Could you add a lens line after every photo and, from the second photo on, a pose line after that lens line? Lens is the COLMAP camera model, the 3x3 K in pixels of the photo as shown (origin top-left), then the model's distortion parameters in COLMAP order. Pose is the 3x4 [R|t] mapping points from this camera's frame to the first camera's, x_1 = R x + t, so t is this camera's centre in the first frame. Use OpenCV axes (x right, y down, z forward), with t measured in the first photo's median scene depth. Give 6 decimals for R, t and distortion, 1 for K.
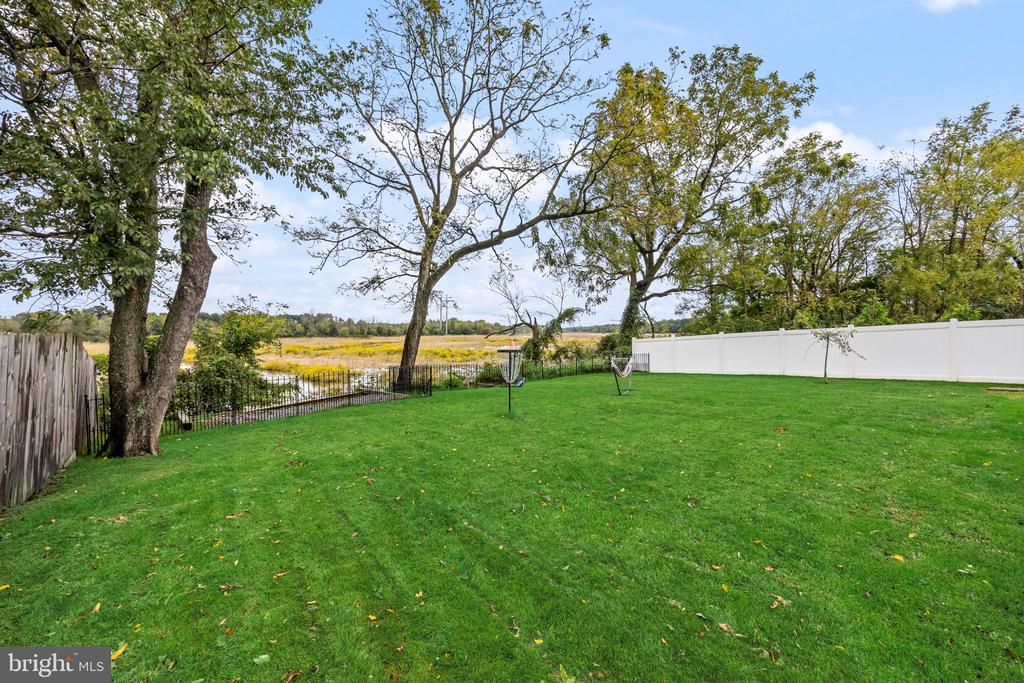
lens RADIAL K [[417.3, 0, 515.9], [0, 417.3, 338.3], [0, 0, 1]] dist [0.001424, 0.000041]
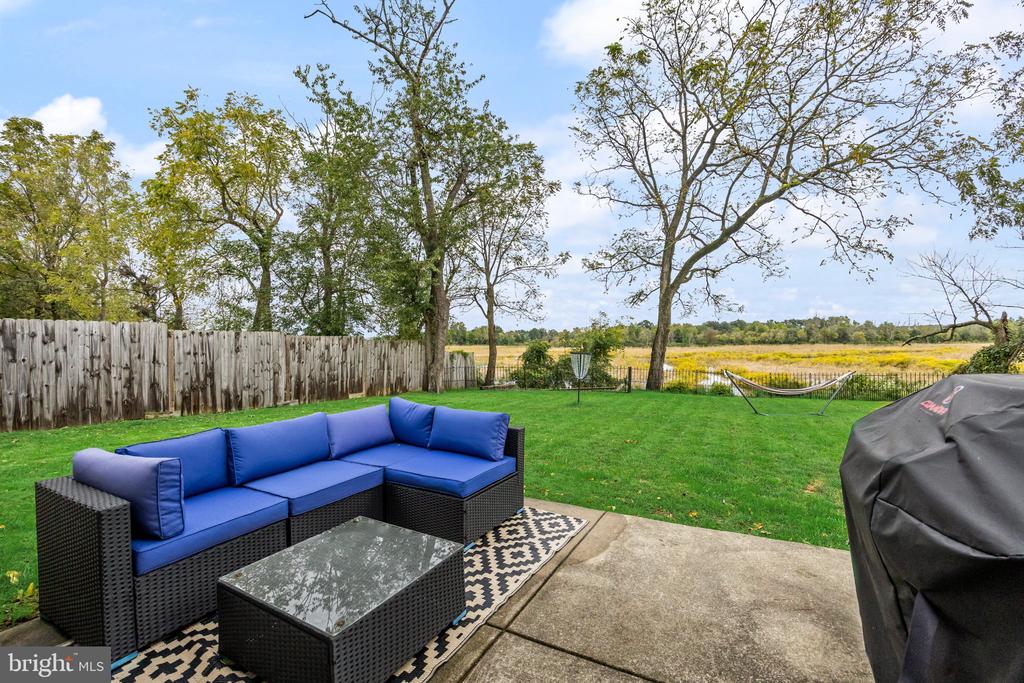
lens RADIAL K [[432.6, 0, 519.7], [0, 432.6, 341.0], [0, 0, 1]] dist [-0.010317, 0.001665]
pose [[0.470920, -0.005588, -0.882158, 0.299643], [-0.002818, 0.999965, -0.007839, 0.002907], [0.882171, 0.006178, 0.470888, 0.065308]]
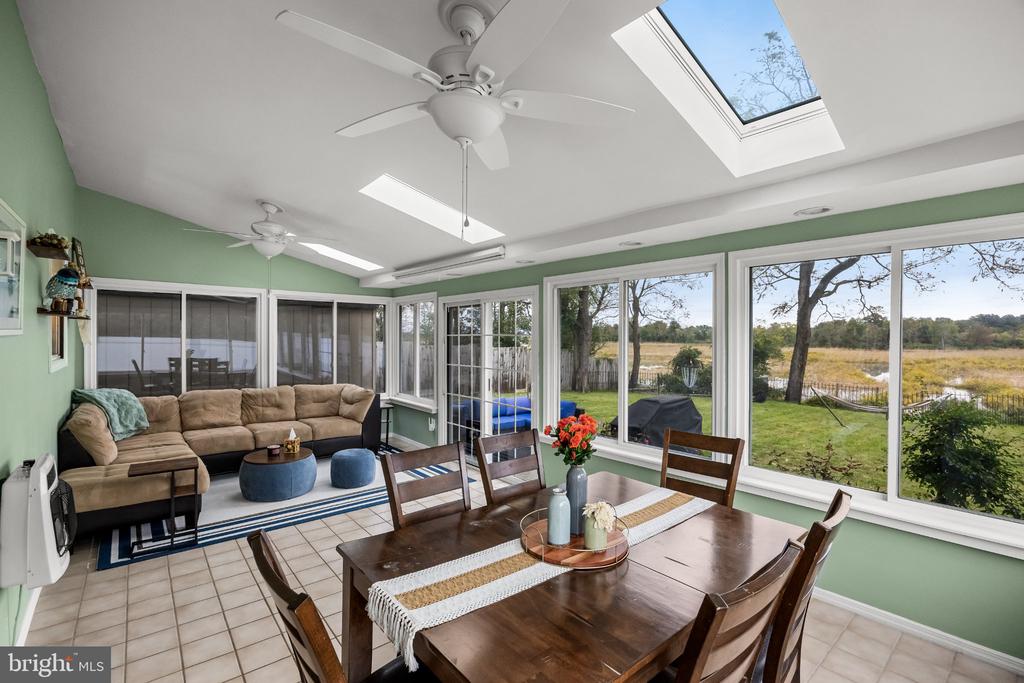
lens RADIAL K [[457.5, 0, 511.3], [0, 457.5, 326.6], [0, 0, 1]] dist [-0.012469, 0.000059]
pose [[0.096193, -0.025647, -0.995032, 0.460153], [-0.016399, 0.999491, -0.027348, -0.015429], [0.995228, 0.018948, 0.095723, 0.050525]]
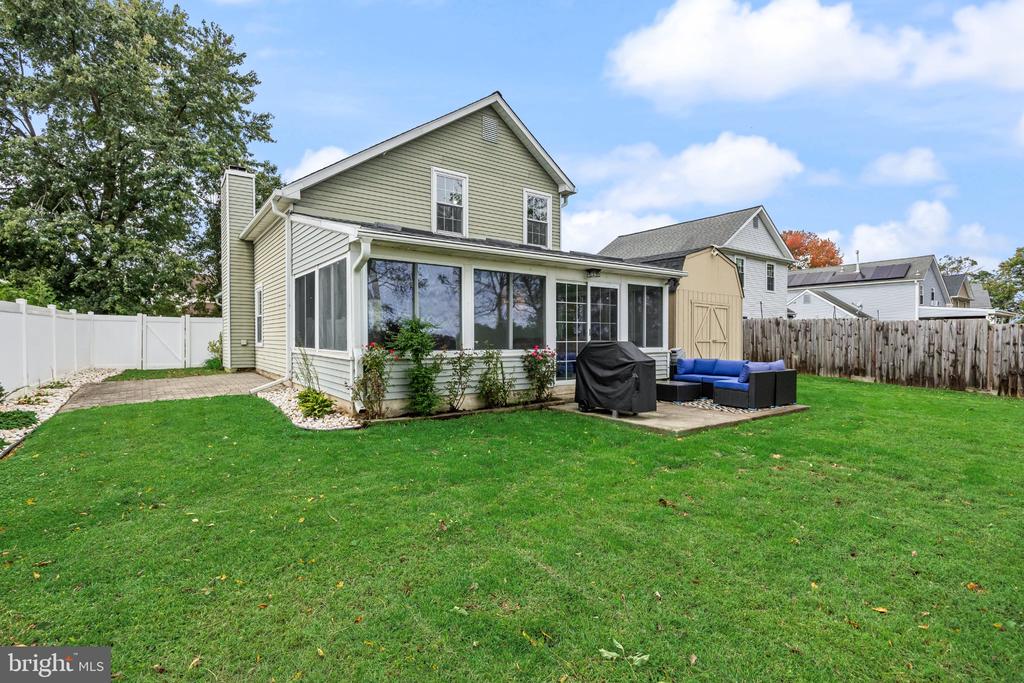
lens RADIAL K [[485.7, 0, 515.3], [0, 485.7, 348.7], [0, 0, 1]] dist [-0.011430, 0.001074]
pose [[-0.999572, 0.002299, -0.029148, 0.342268], [0.001264, 0.999370, 0.035474, -0.000461], [0.029211, 0.035422, -0.998945, 0.386762]]
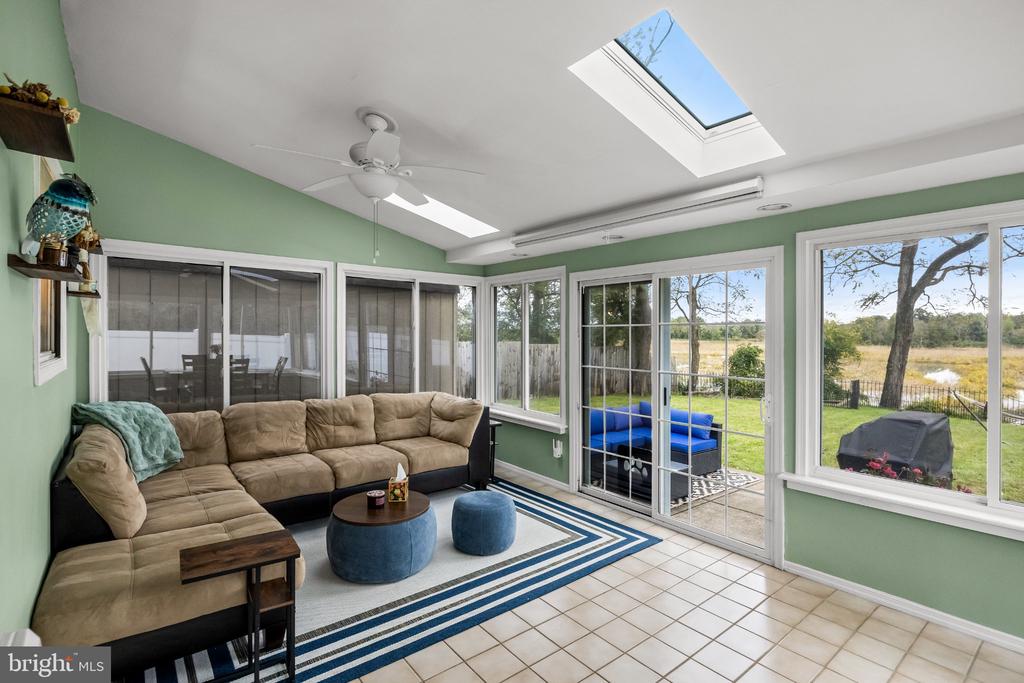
lens RADIAL K [[485.7, 0, 511.5], [0, 485.7, 323.3], [0, 0, 1]] dist [-0.011430, 0.001074]
pose [[0.071022, -0.023647, -0.997194, 0.410479], [-0.017917, 0.999527, -0.024979, -0.013254], [0.997314, 0.019641, 0.070565, 0.009747]]
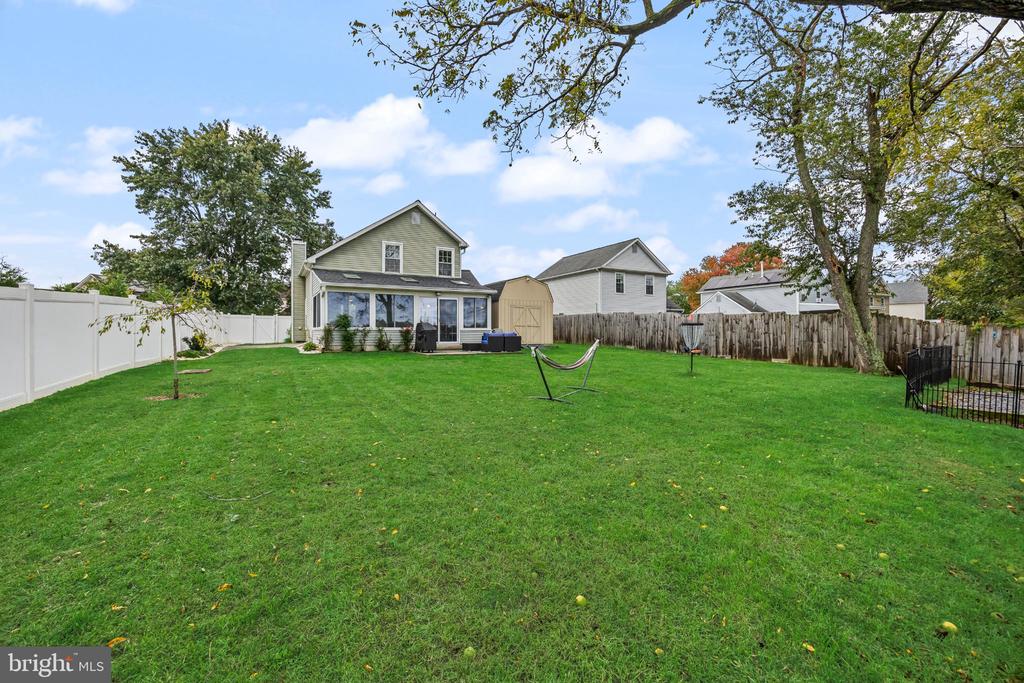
lens RADIAL K [[432.6, 0, 516.5], [0, 432.6, 332.8], [0, 0, 1]] dist [-0.010317, 0.001665]
pose [[-0.995753, 0.005652, 0.091891, 0.112445], [0.006596, 0.999928, 0.009976, 0.013062], [-0.091828, 0.010539, -0.995719, 0.683171]]
